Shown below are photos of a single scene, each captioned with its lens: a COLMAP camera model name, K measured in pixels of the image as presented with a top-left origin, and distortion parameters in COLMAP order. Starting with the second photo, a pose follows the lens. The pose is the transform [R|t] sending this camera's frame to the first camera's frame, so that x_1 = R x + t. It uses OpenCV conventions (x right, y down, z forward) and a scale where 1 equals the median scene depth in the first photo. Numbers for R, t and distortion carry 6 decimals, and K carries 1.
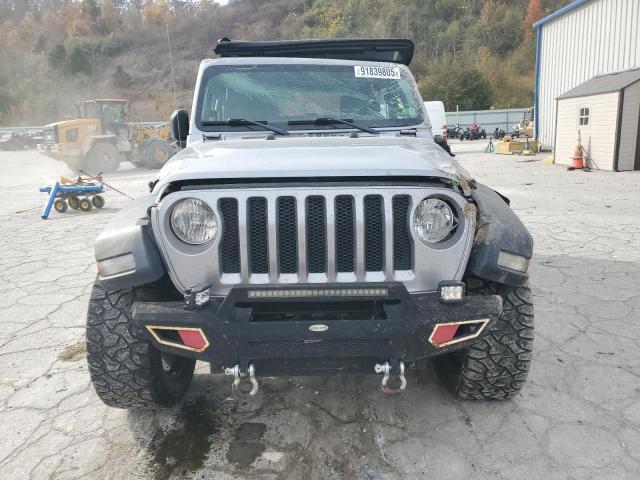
lens RADIAL K [[512.0, 0, 320.0], [0, 512.0, 240.0], [0, 0, 1]] dist [0.033974, 0.005294]
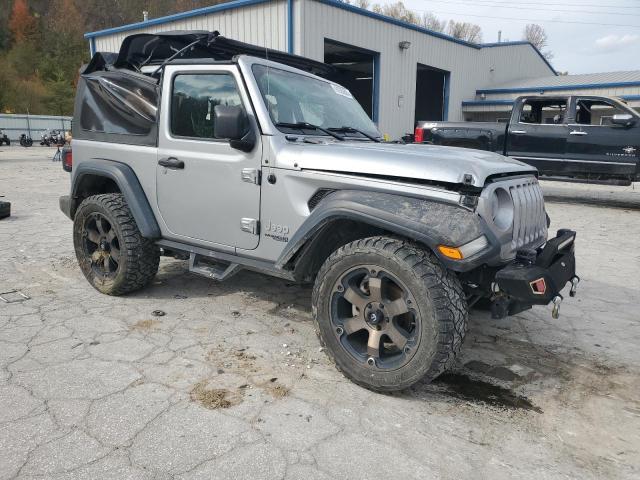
lens RADIAL K [[512.0, 0, 320.0], [0, 512.0, 240.0], [0, 0, 1]] dist [0.033974, 0.005294]
pose [[0.578606, -0.115273, 0.807420, -0.215698], [0.131231, 0.990221, 0.047330, -0.009653], [-0.804981, 0.078573, 0.588075, 0.081806]]
